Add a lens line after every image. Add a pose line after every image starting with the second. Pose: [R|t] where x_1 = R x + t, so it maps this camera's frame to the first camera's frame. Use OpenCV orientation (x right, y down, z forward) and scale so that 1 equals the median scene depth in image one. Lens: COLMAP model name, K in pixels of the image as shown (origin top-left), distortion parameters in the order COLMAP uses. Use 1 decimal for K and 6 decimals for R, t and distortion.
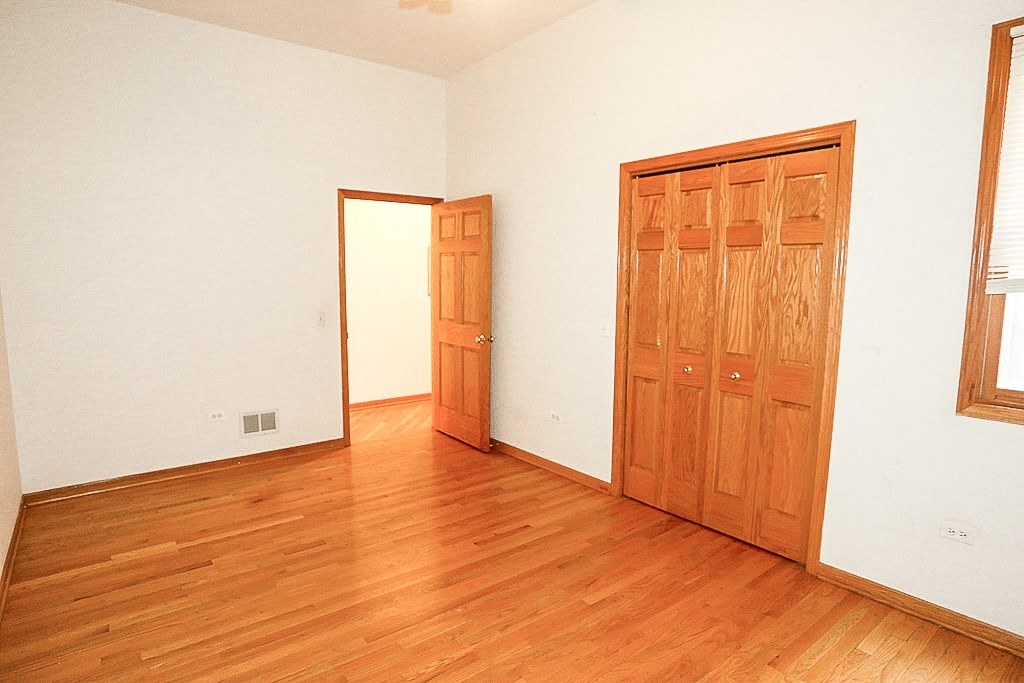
lens RADIAL K [[553.1, 0, 502.3], [0, 553.1, 338.6], [0, 0, 1]] dist [-0.042718, 0.002060]
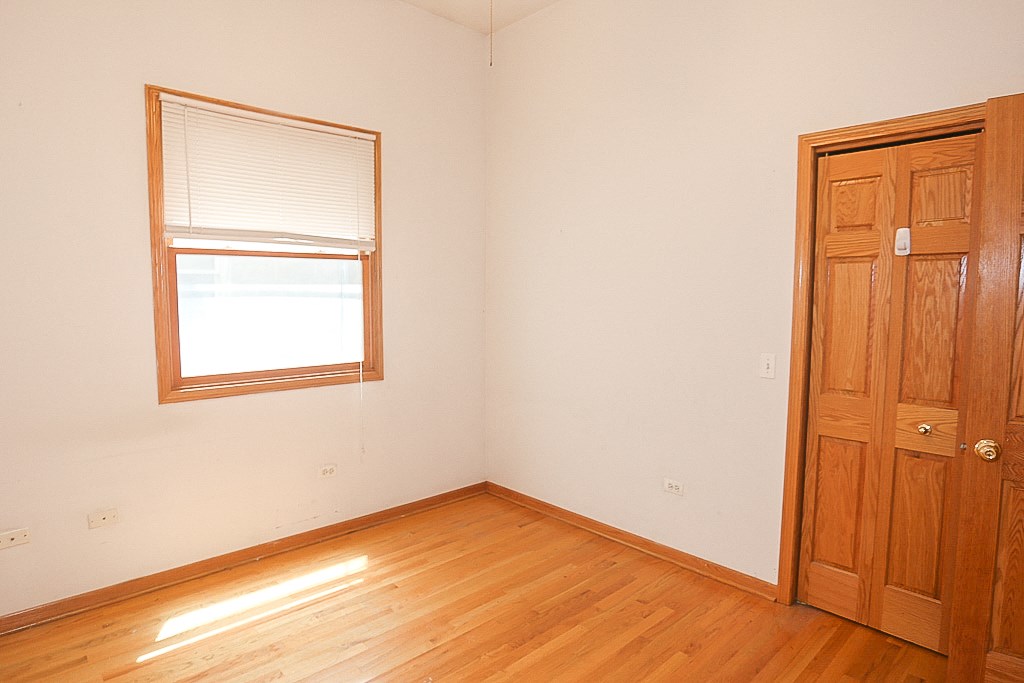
lens RADIAL K [[573.0, 0, 493.4], [0, 573.0, 344.1], [0, 0, 1]] dist [-0.003341, 0.000290]
pose [[0.996262, -0.006530, 0.086133, -0.229450], [0.008600, 0.999683, -0.023677, -0.033823], [-0.085951, 0.024329, 0.996002, 0.288968]]
